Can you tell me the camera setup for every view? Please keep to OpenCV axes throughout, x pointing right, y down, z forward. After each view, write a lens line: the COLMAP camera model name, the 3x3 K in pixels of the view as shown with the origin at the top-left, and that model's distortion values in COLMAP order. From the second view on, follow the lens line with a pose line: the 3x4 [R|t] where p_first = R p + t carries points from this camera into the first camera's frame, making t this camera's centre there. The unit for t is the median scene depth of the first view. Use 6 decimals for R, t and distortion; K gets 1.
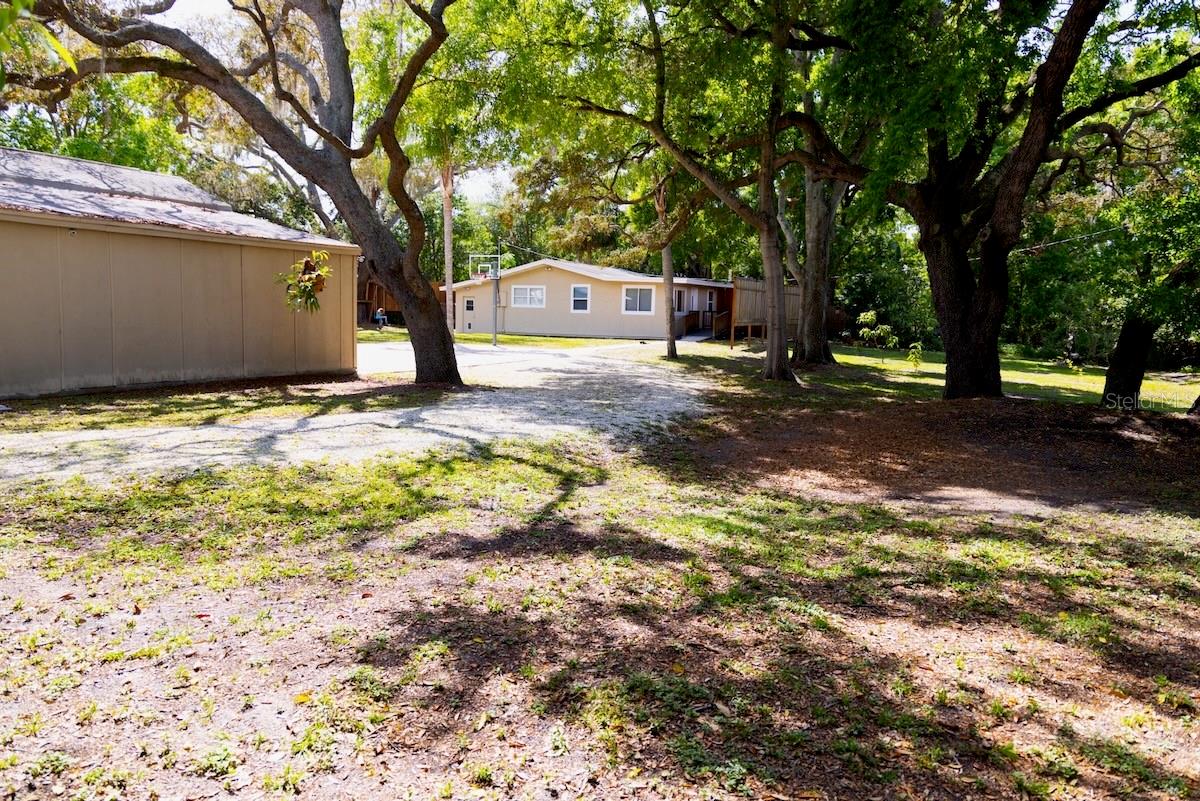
lens RADIAL K [[802.1, 0, 601.2], [0, 802.1, 392.7], [0, 0, 1]] dist [0.001492, -0.000481]
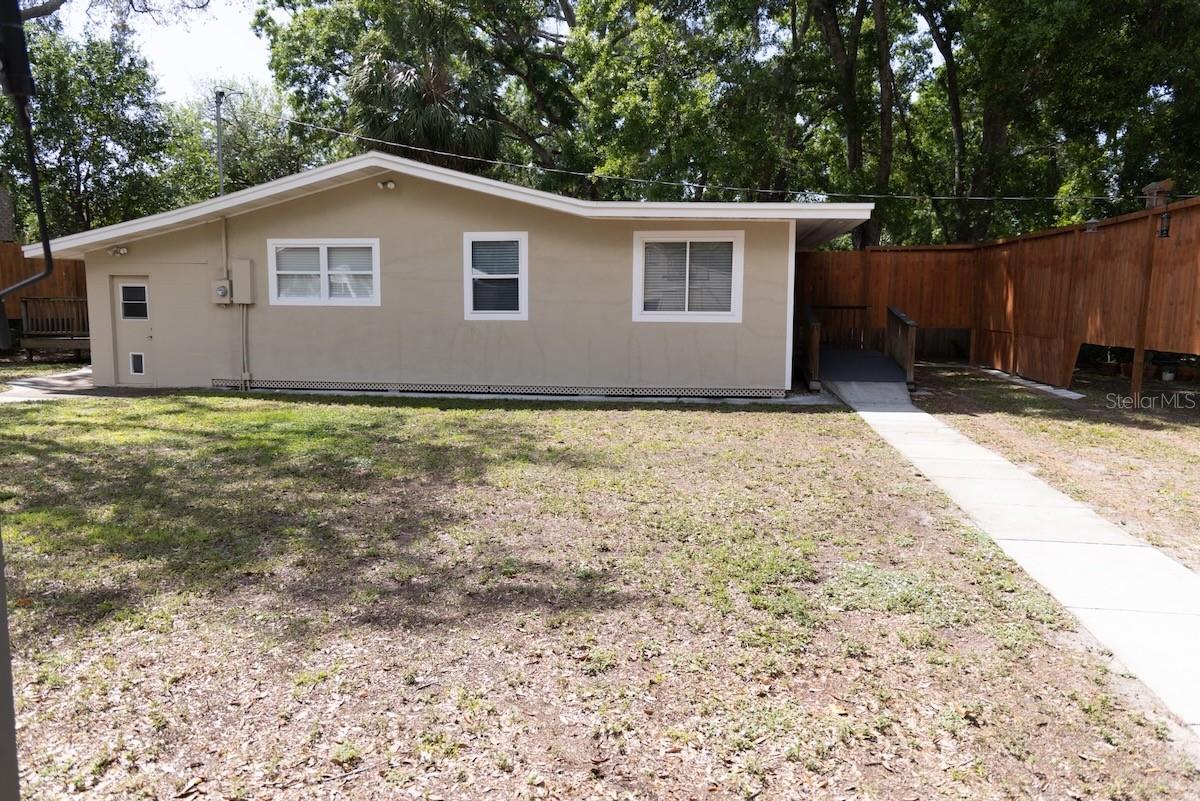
lens RADIAL K [[802.1, 0, 601.2], [0, 802.1, 392.7], [0, 0, 1]] dist [0.001492, -0.000481]
pose [[0.960319, -0.047793, 0.274778, -0.100670], [0.045313, 0.998855, 0.015369, -0.095381], [-0.275197, -0.002309, 0.961385, 0.883574]]
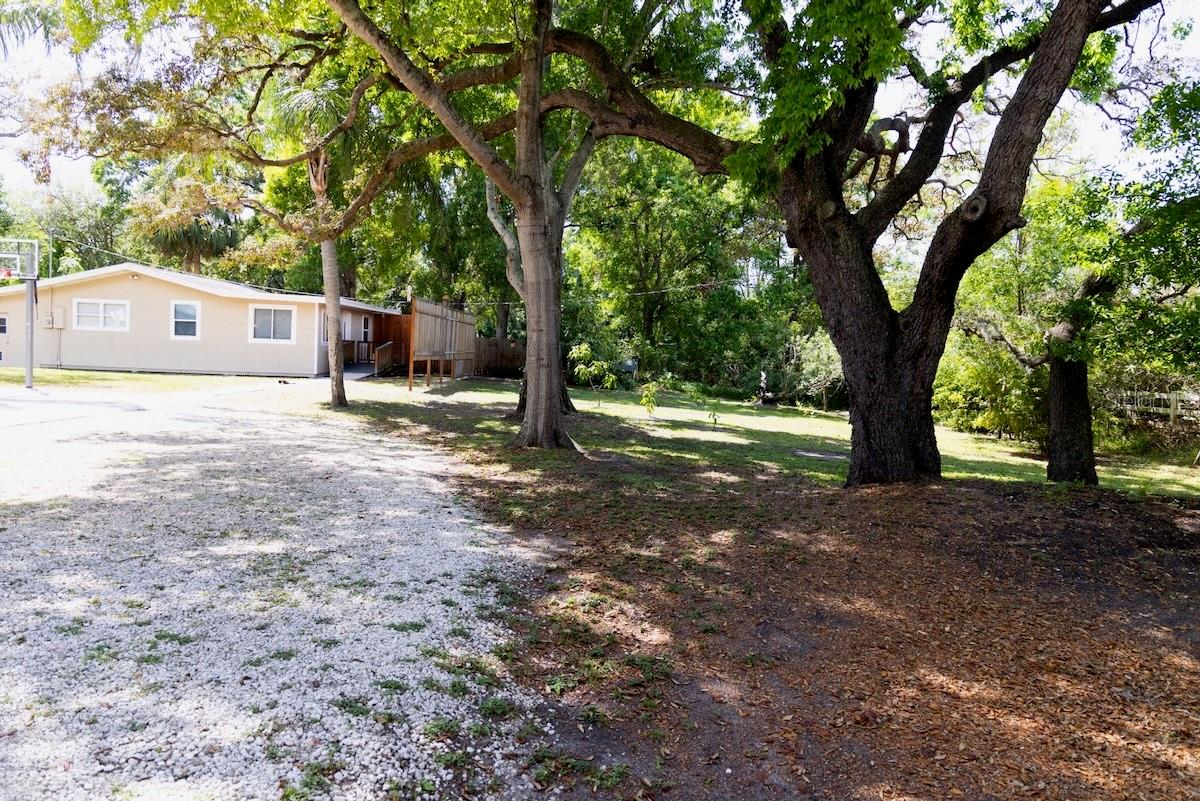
lens RADIAL K [[802.1, 0, 601.2], [0, 802.1, 392.7], [0, 0, 1]] dist [0.001492, -0.000481]
pose [[0.898170, -0.007111, 0.439591, -0.009824], [0.025925, 0.998986, -0.036810, -0.020554], [-0.438884, 0.044458, 0.897443, 0.249292]]
